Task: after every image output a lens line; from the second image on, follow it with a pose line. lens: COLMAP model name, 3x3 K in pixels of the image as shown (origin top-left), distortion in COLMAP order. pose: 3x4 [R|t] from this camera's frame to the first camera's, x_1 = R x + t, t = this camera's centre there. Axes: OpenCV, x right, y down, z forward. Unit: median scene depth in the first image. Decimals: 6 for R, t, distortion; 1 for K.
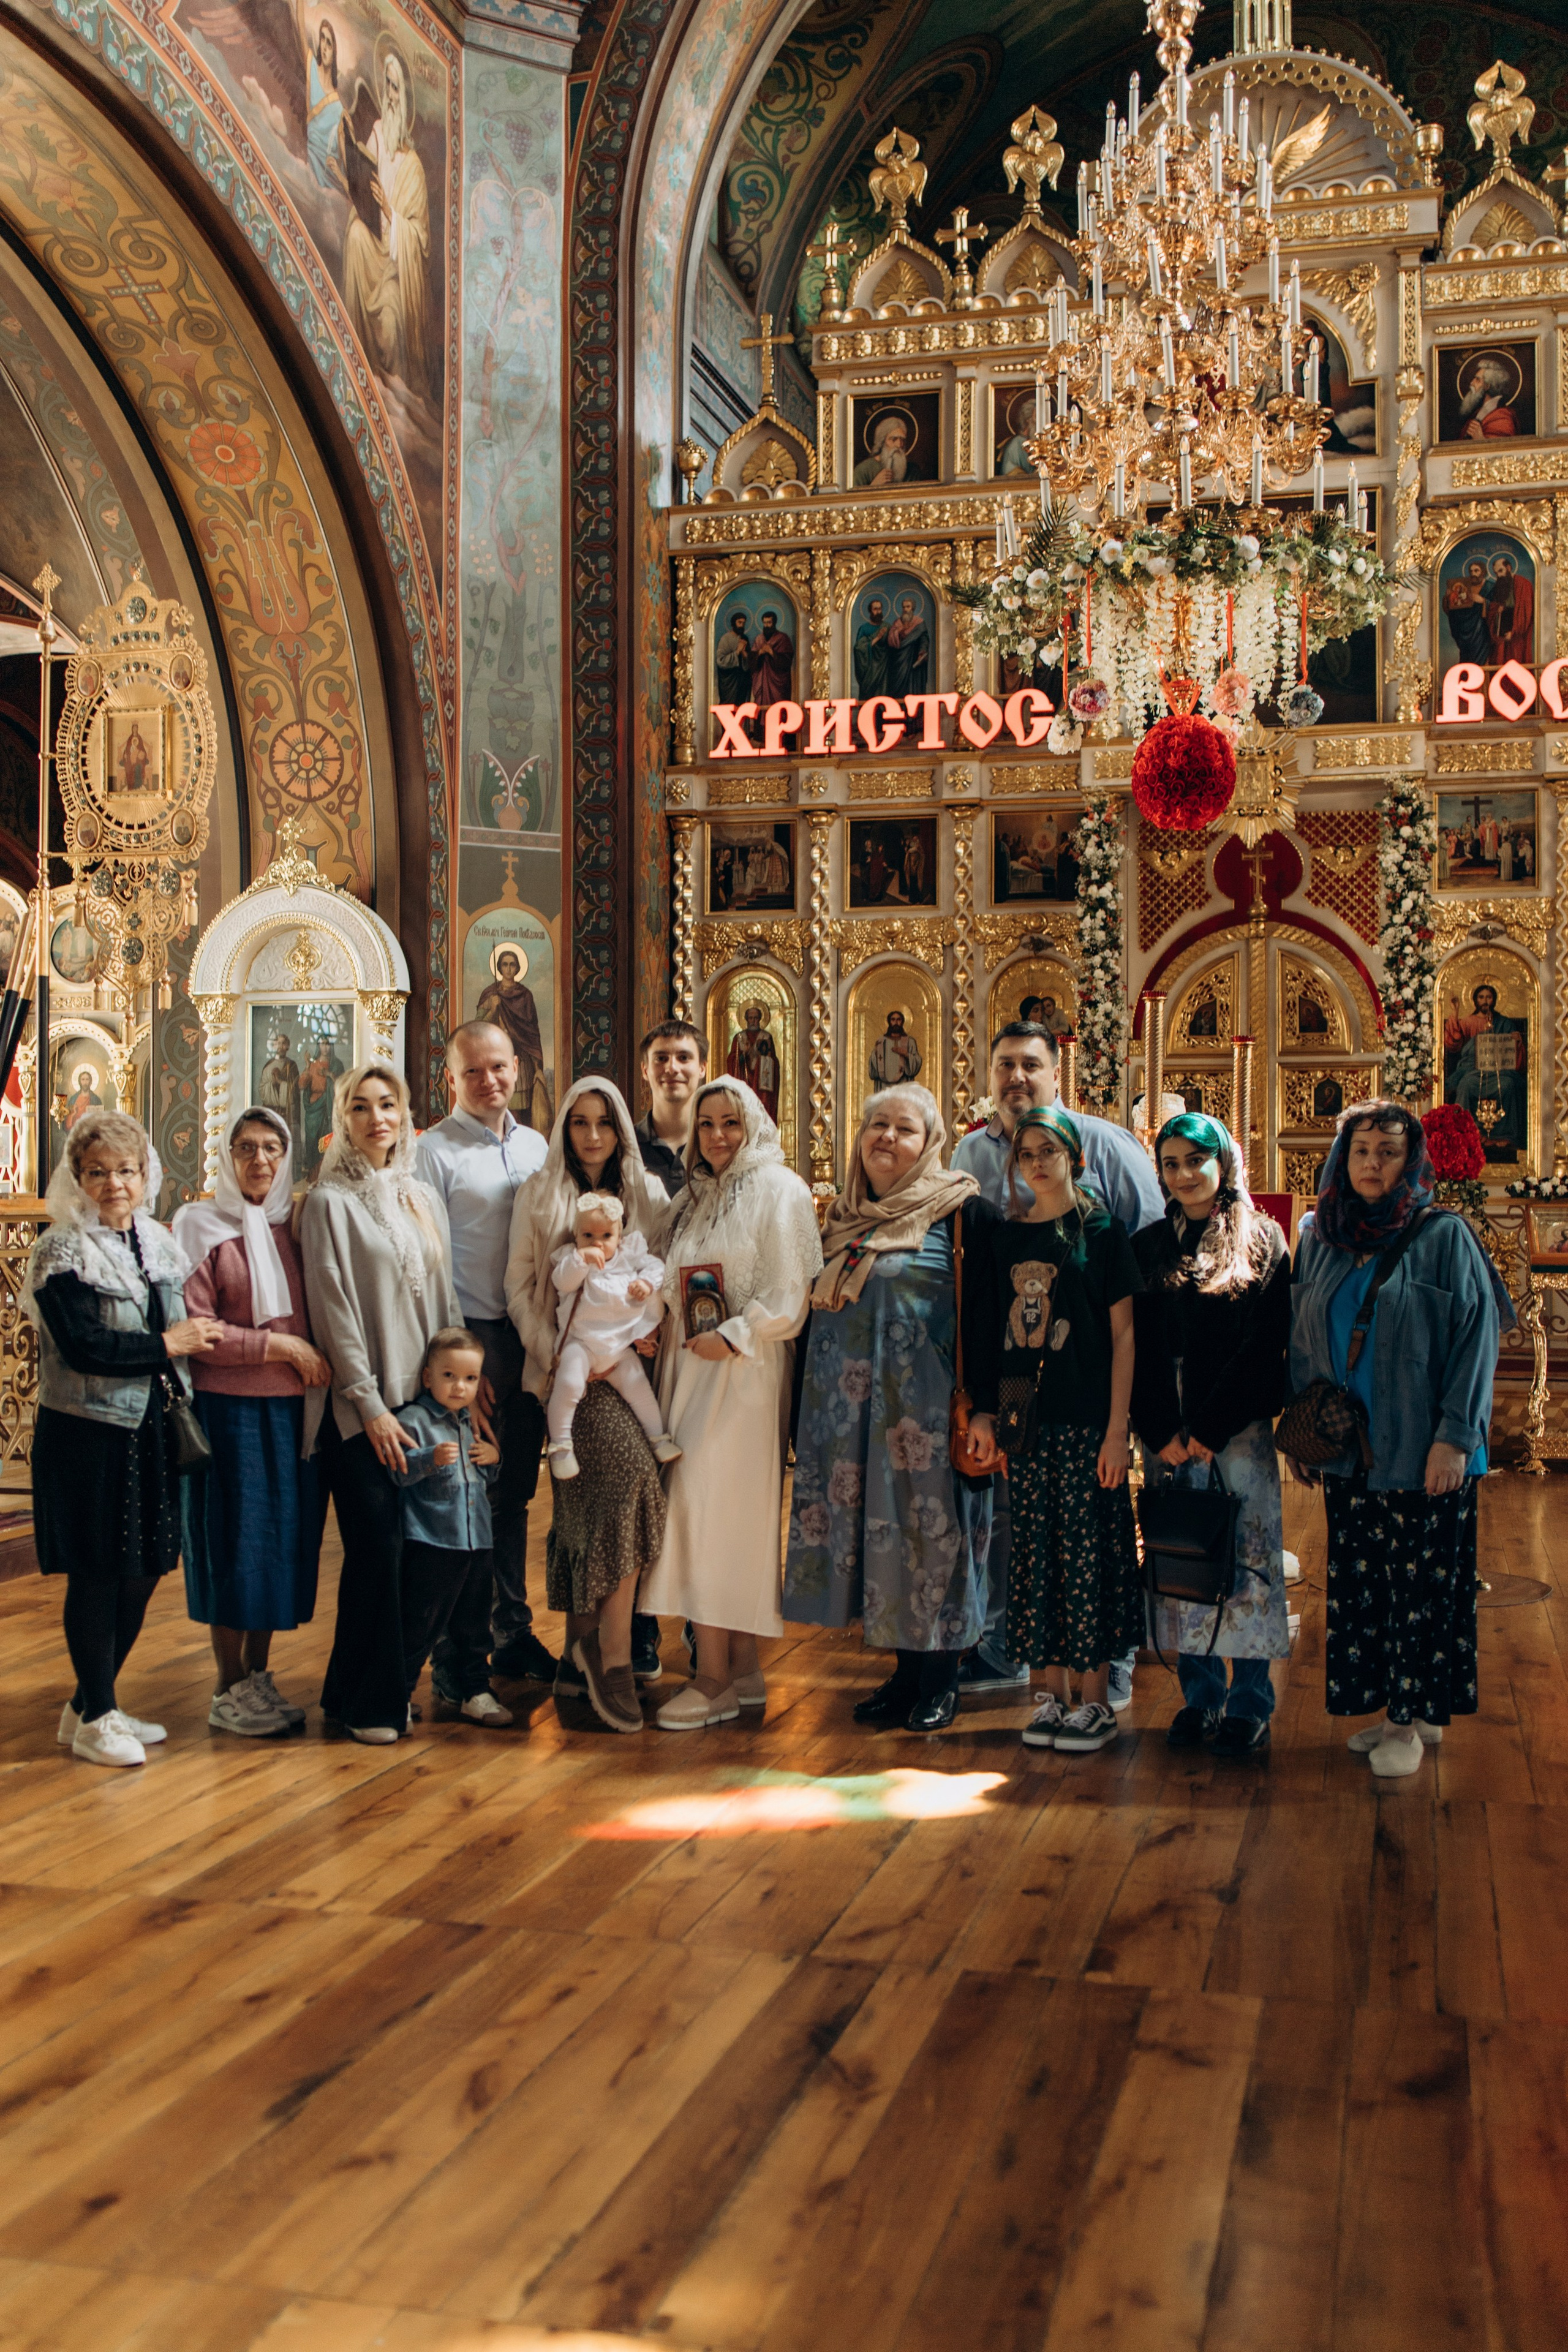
lens RADIAL K [[2429.9, 0, 718.4], [0, 2429.9, 1181.4], [0, 0, 1]] dist [0.017601, 0.000000]
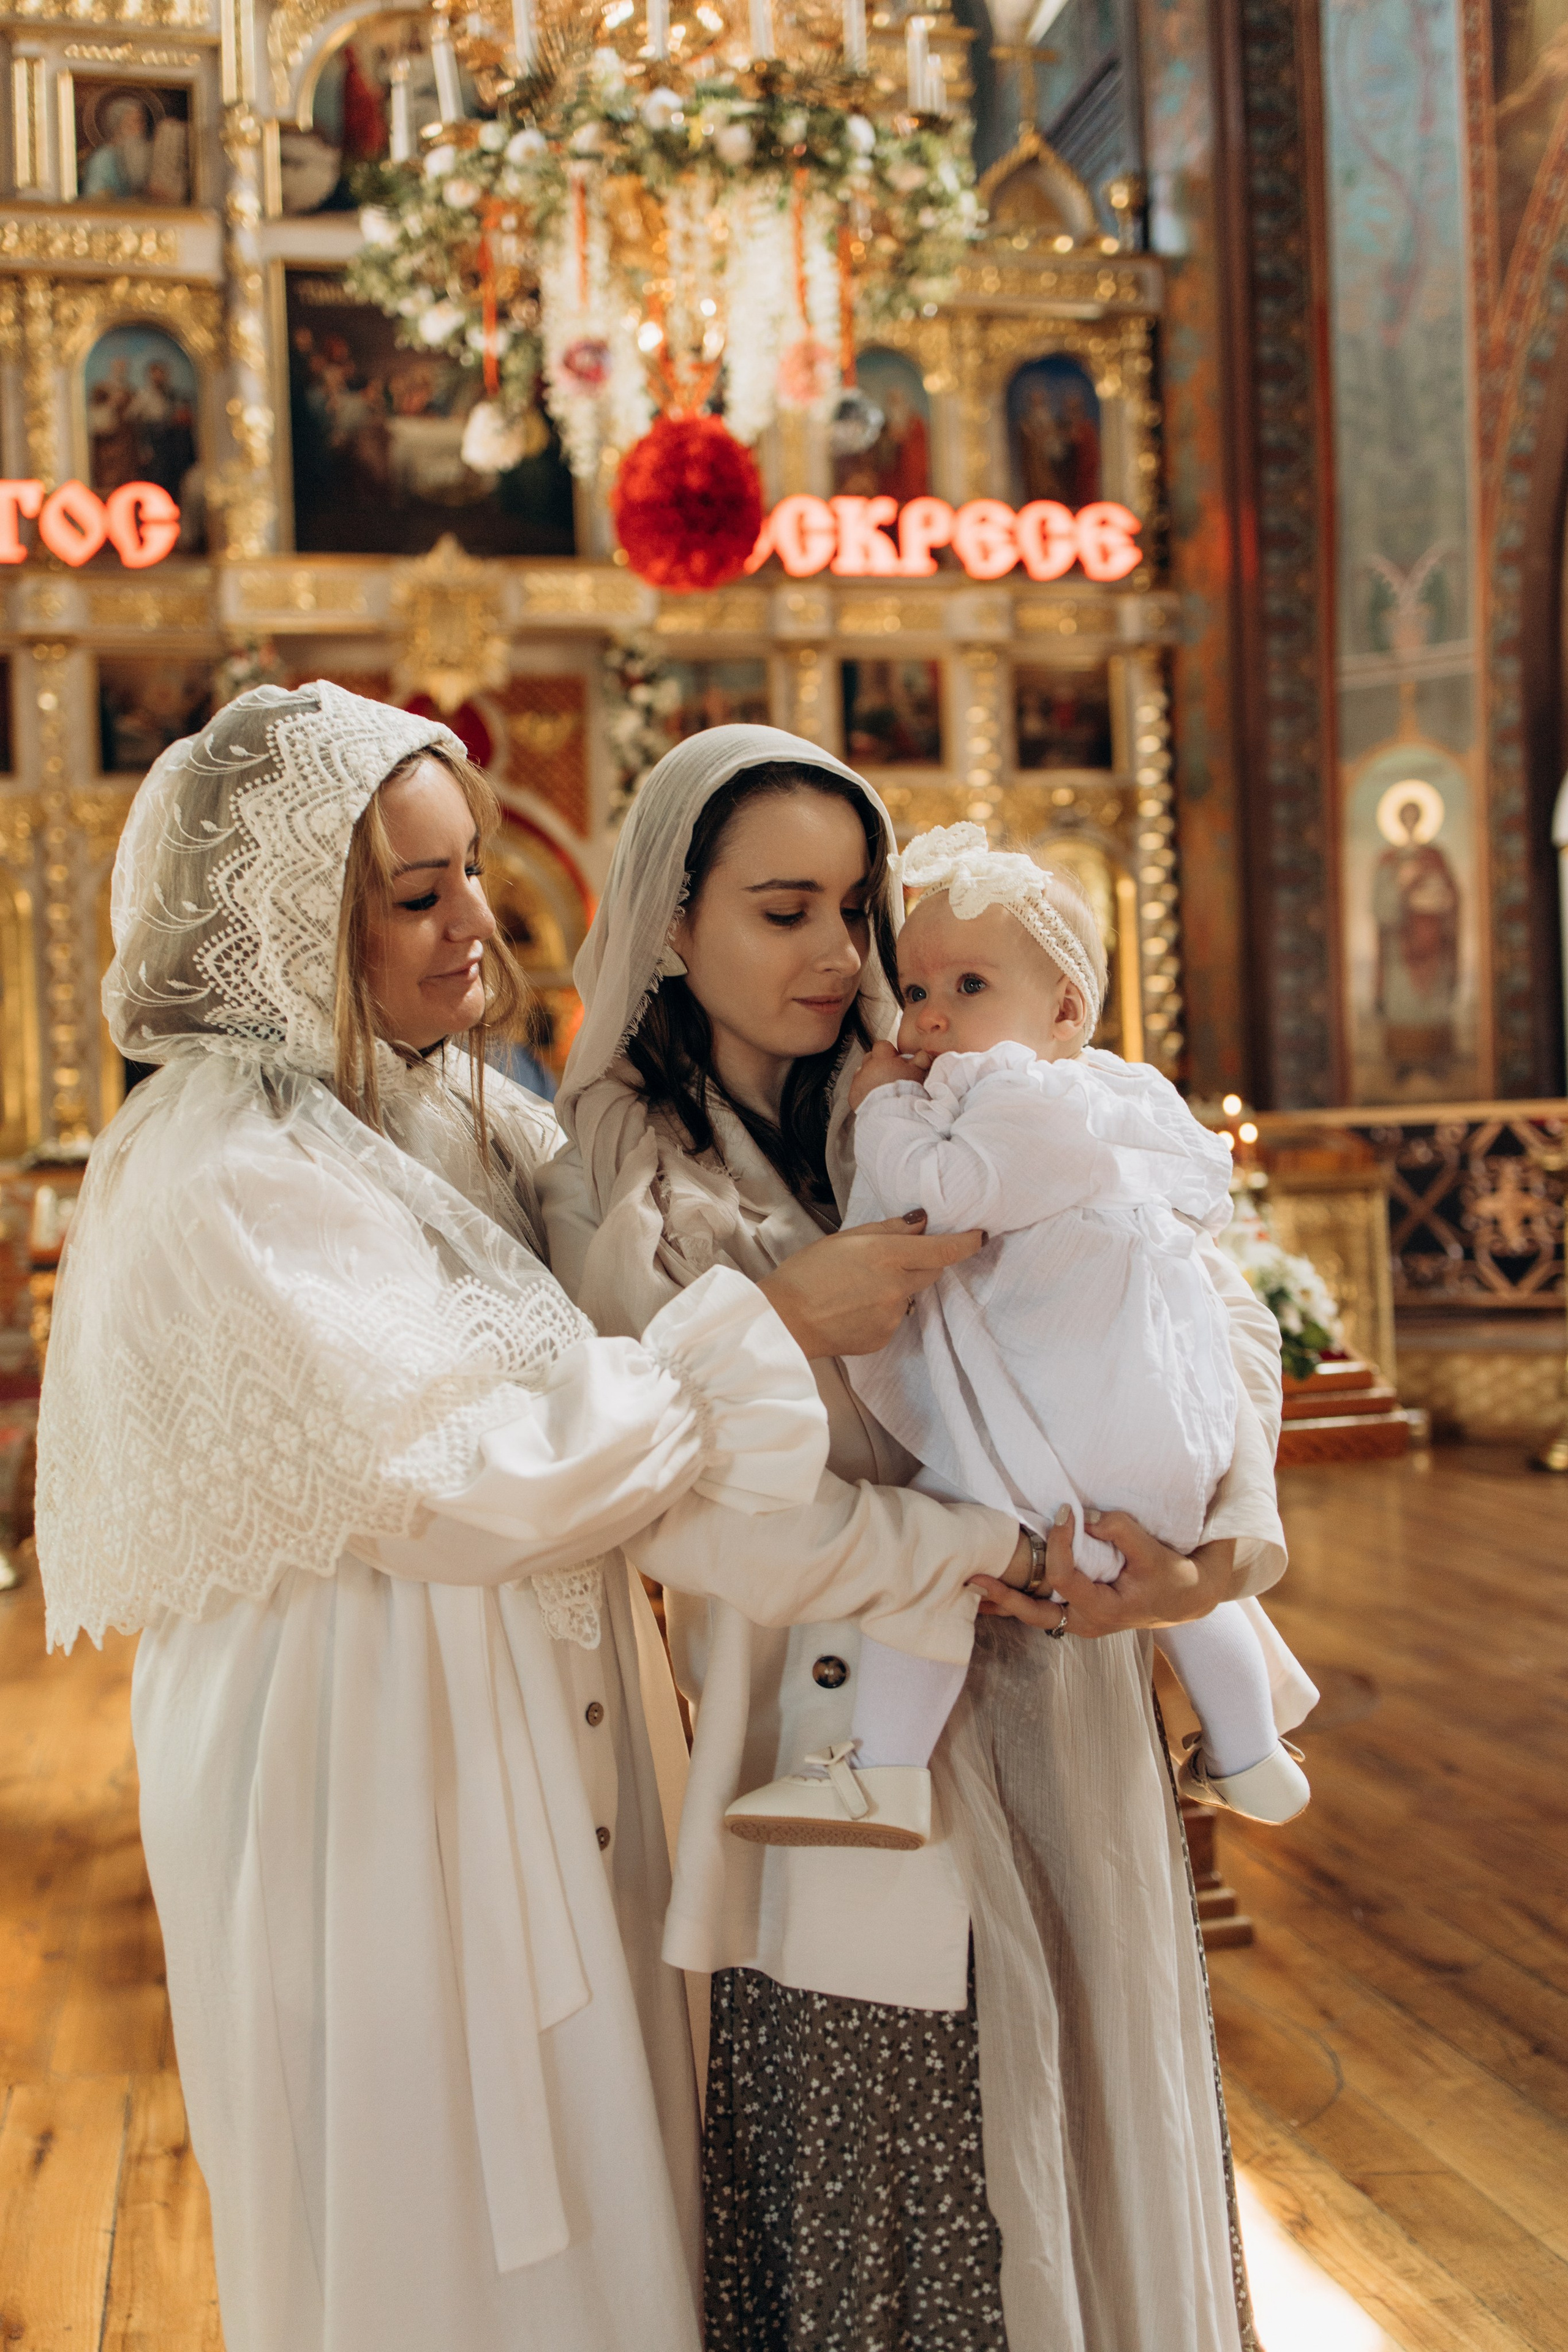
lens RADIAL K [[2429.9, 0, 772.7], [0, 2429.9, 1160.0], [0, 0, 1]] dist [0.017601, 0.000000]
pose [[0.876630, -0.040858, 0.479427, -0.070388], [0.038401, 0.999151, 0.014933, 0.000675], [-0.479630, 0.005320, 0.877455, 0.253597]]
